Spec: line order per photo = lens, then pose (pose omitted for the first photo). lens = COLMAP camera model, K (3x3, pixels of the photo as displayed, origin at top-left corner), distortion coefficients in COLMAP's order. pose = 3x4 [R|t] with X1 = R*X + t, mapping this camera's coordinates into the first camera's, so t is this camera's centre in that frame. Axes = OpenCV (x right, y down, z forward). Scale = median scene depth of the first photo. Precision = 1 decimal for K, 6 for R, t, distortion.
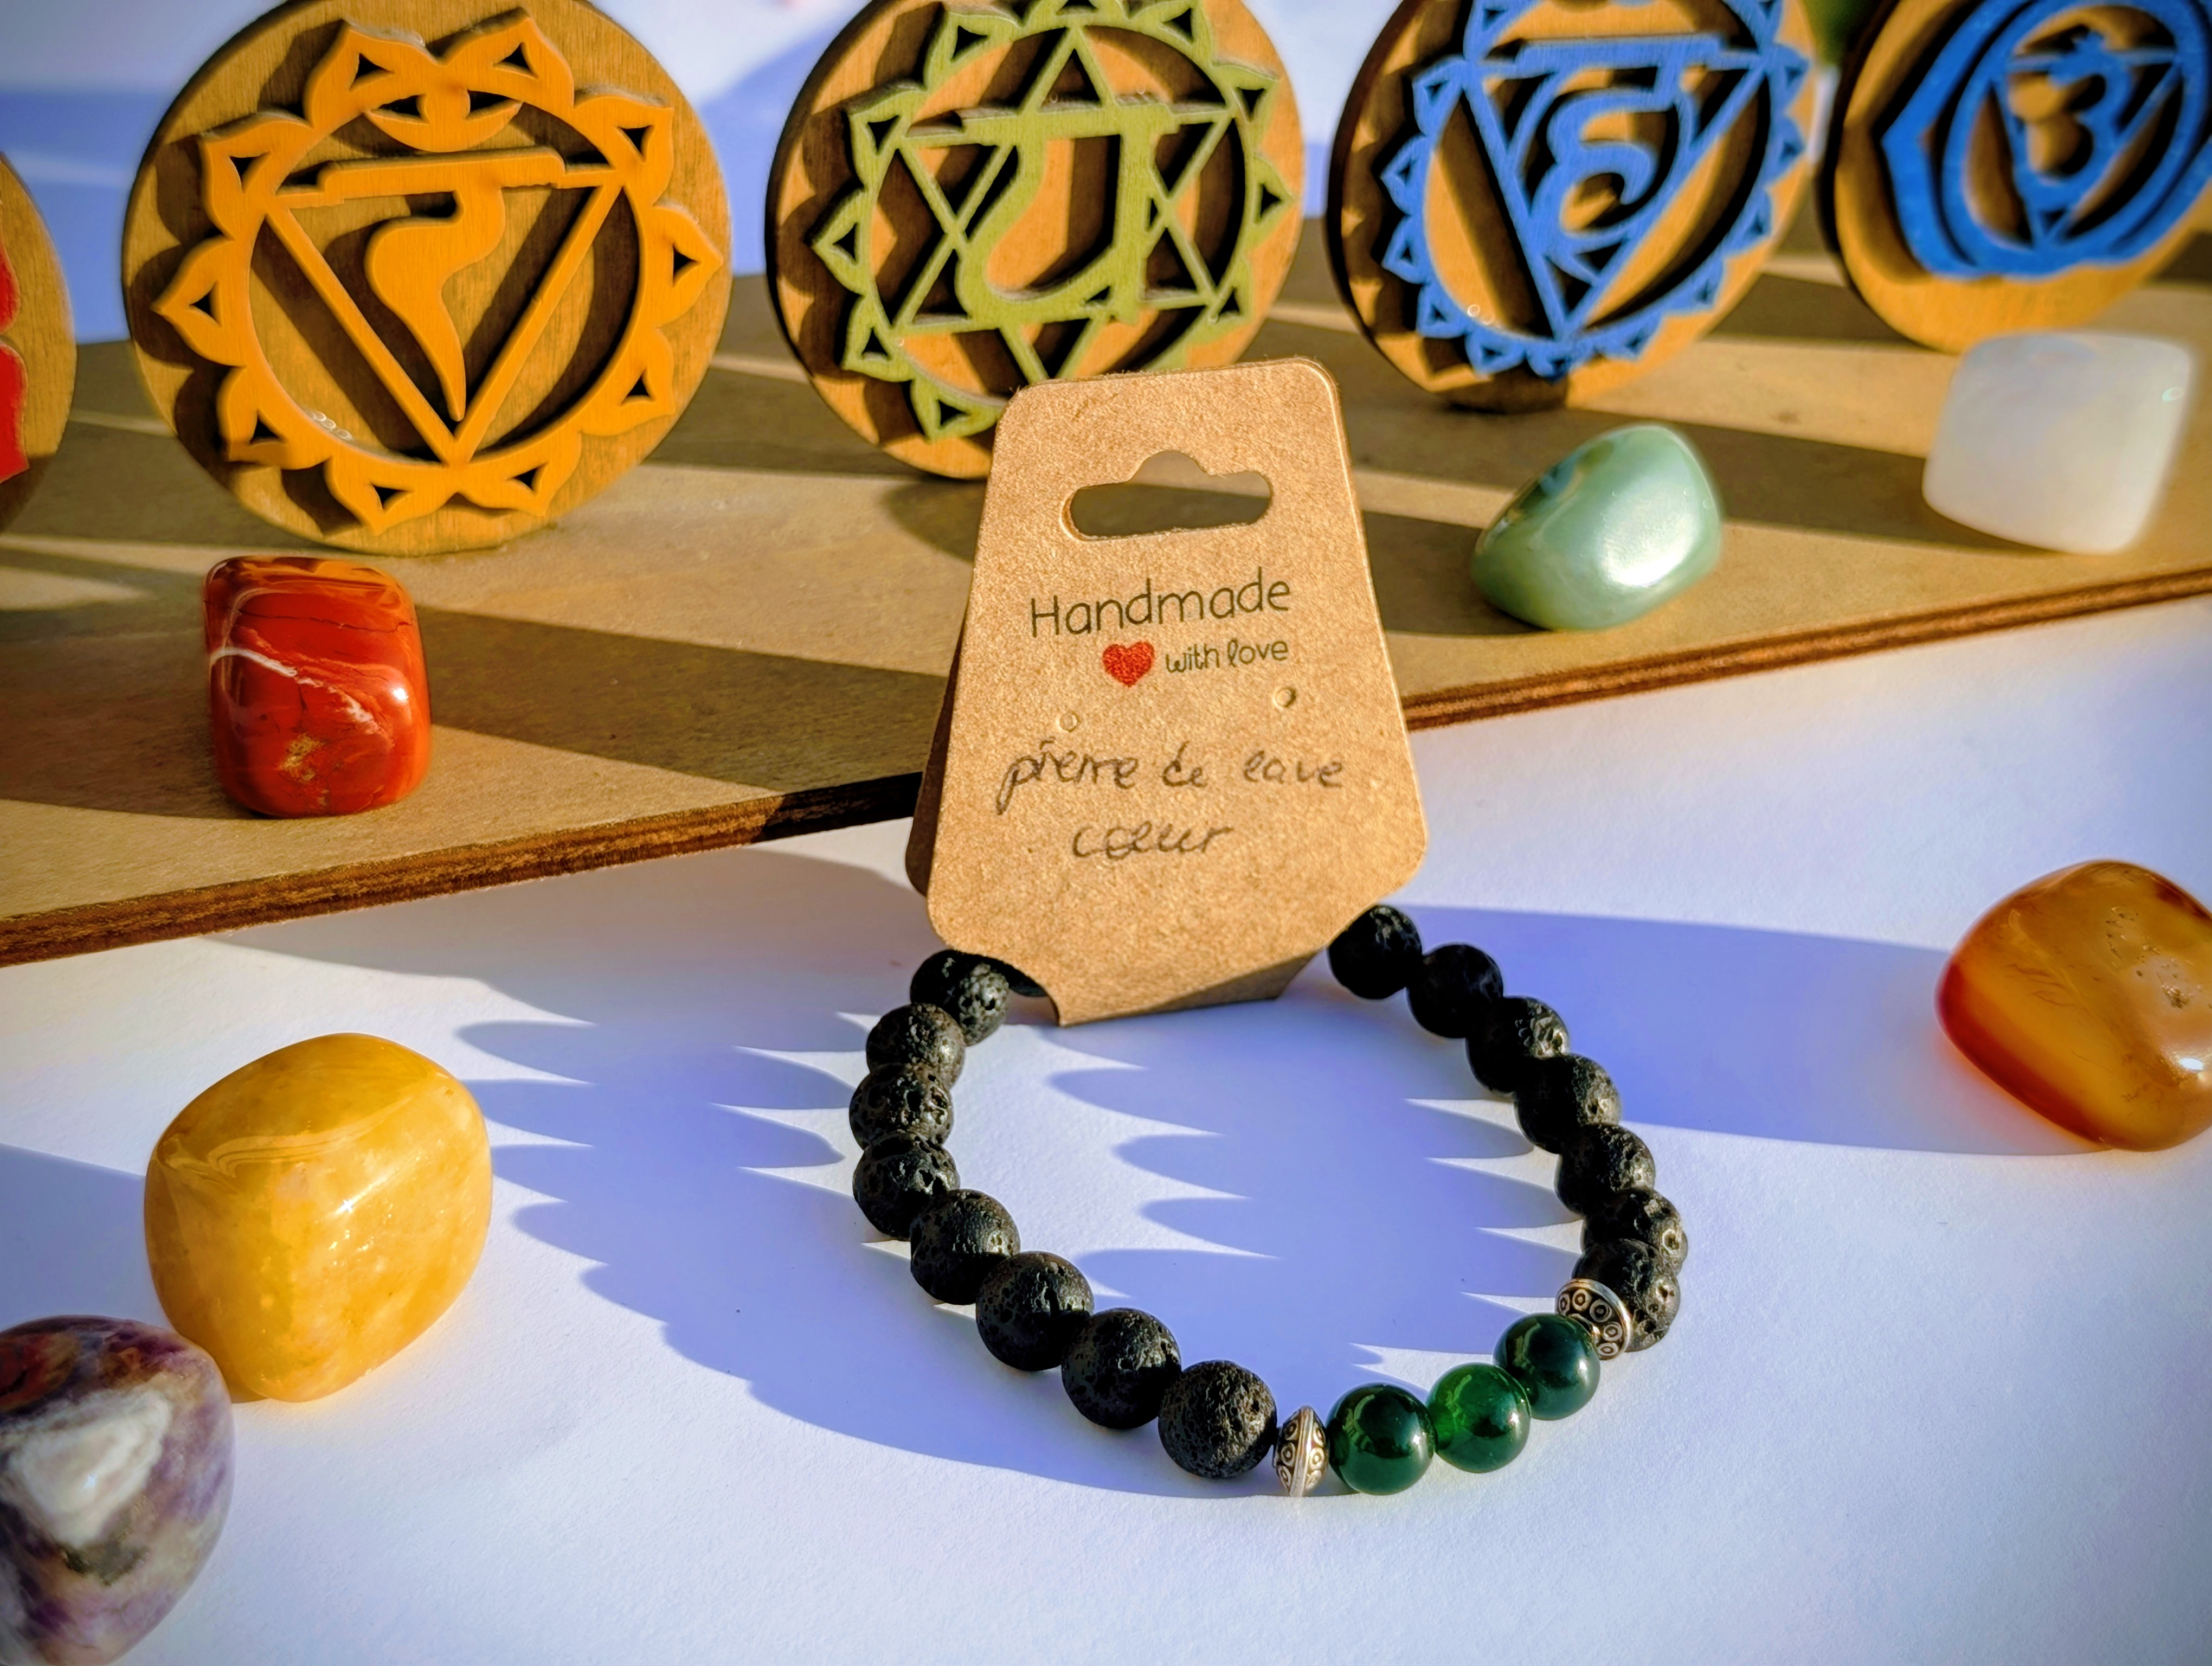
lens RADIAL K [[3320.7, 0, 1112.8], [0, 3320.7, 800.0], [0, 0, 1]] dist [0.212375, -1.277257]
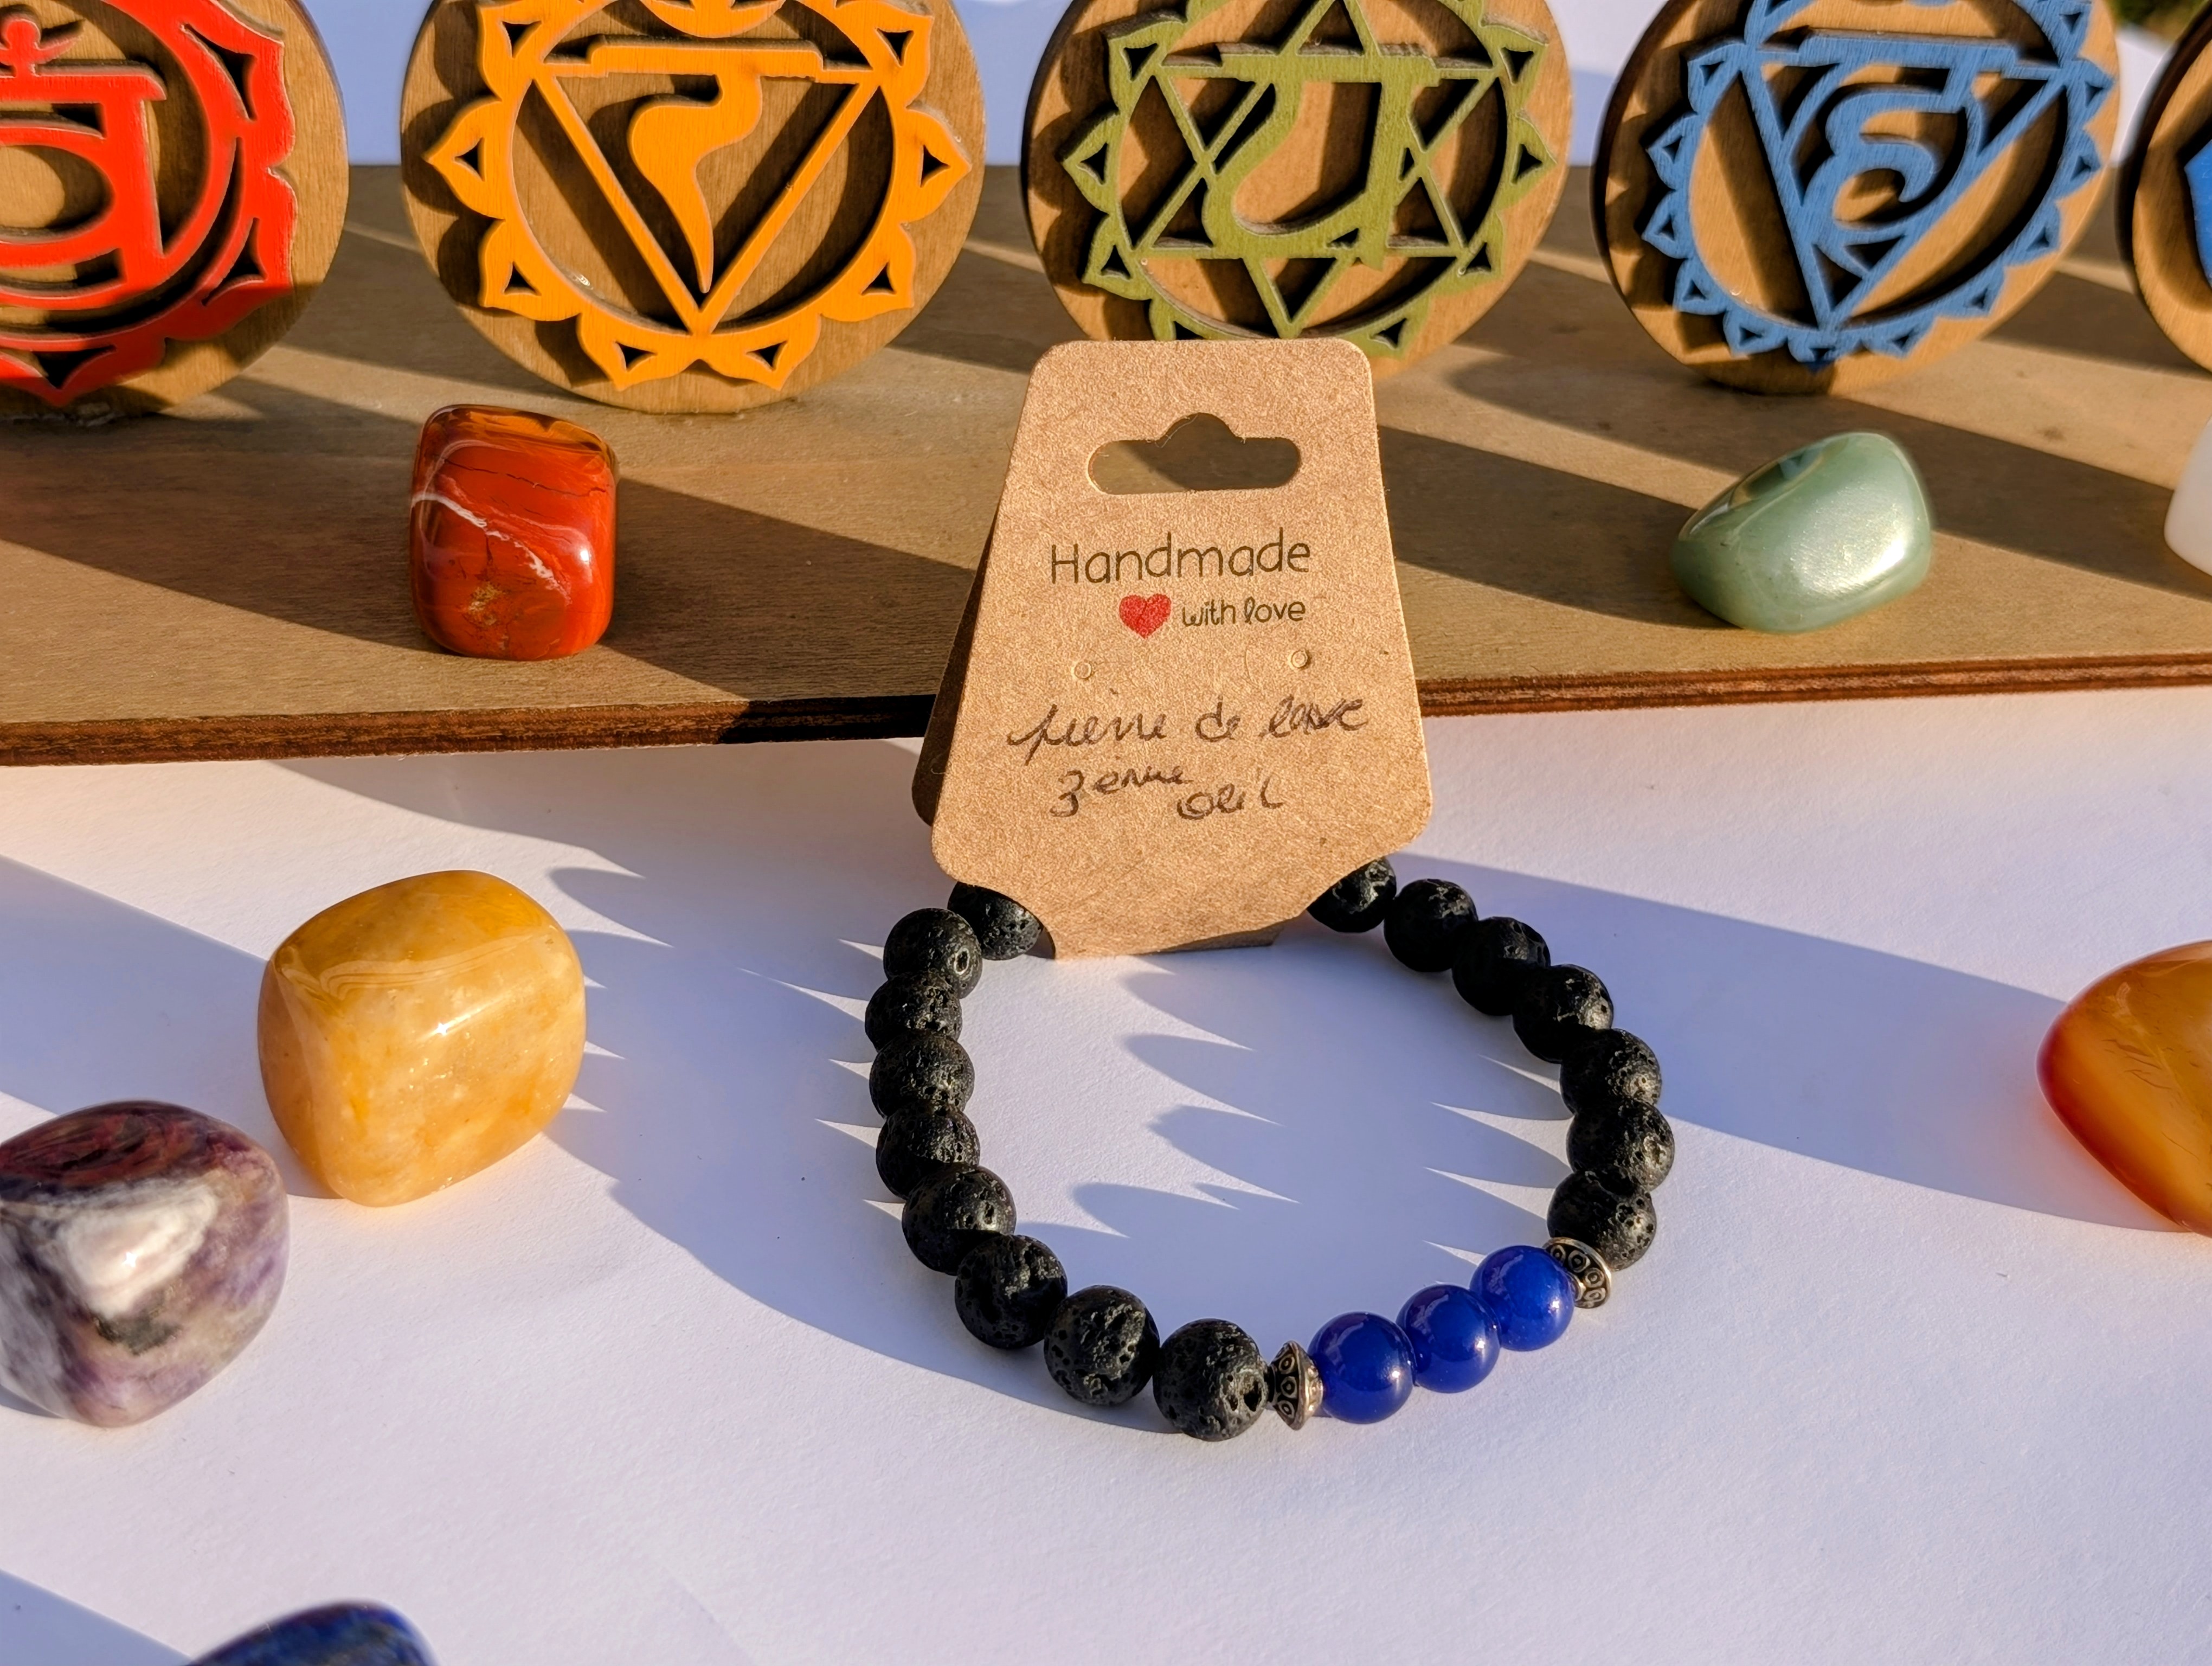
lens RADIAL K [[3320.7, 0, 1112.8], [0, 3320.7, 800.0], [0, 0, 1]] dist [0.212375, -1.277257]
pose [[0.979965, 0.141063, -0.140609, 0.098984], [-0.133051, 0.988983, 0.064883, -0.041108], [0.148212, -0.044875, 0.987937, -0.021582]]
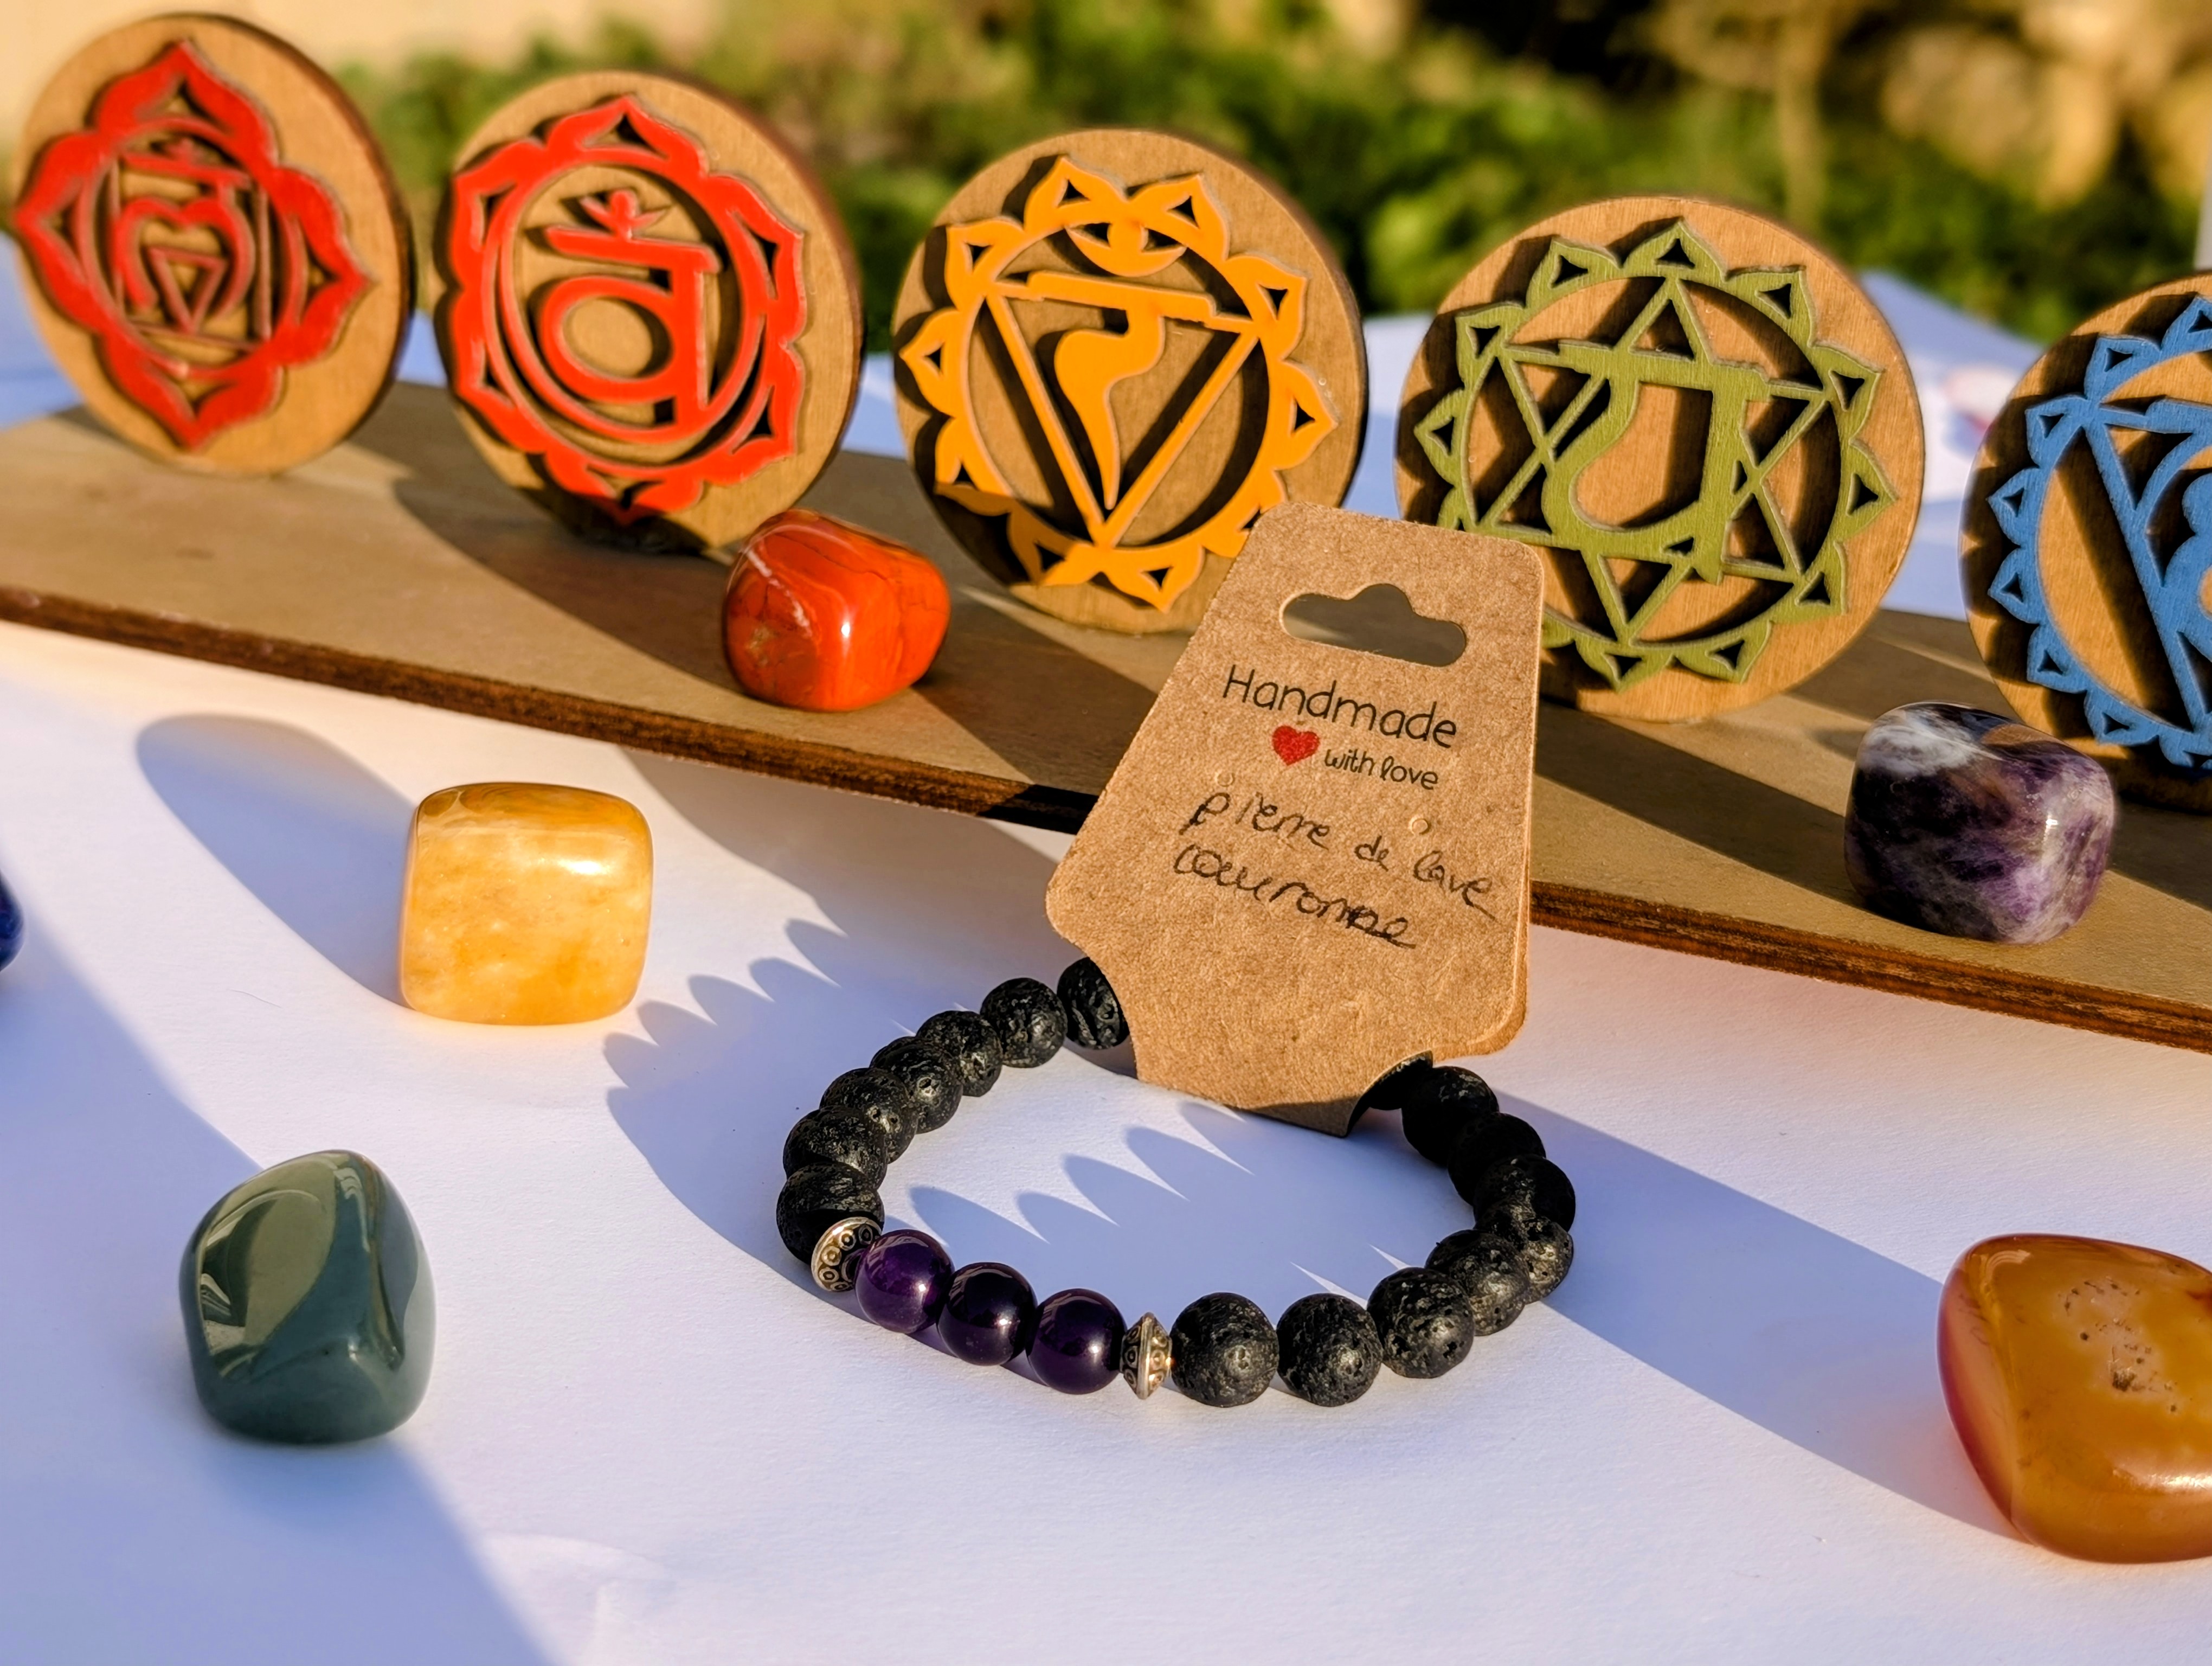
lens RADIAL K [[3320.7, 0, 1112.8], [0, 3320.7, 800.0], [0, 0, 1]] dist [0.212375, -1.277257]
pose [[0.726970, 0.219377, -0.650683, 0.609205], [-0.377343, 0.919320, -0.111636, 0.117037], [0.573695, 0.326687, 0.751099, 0.131544]]
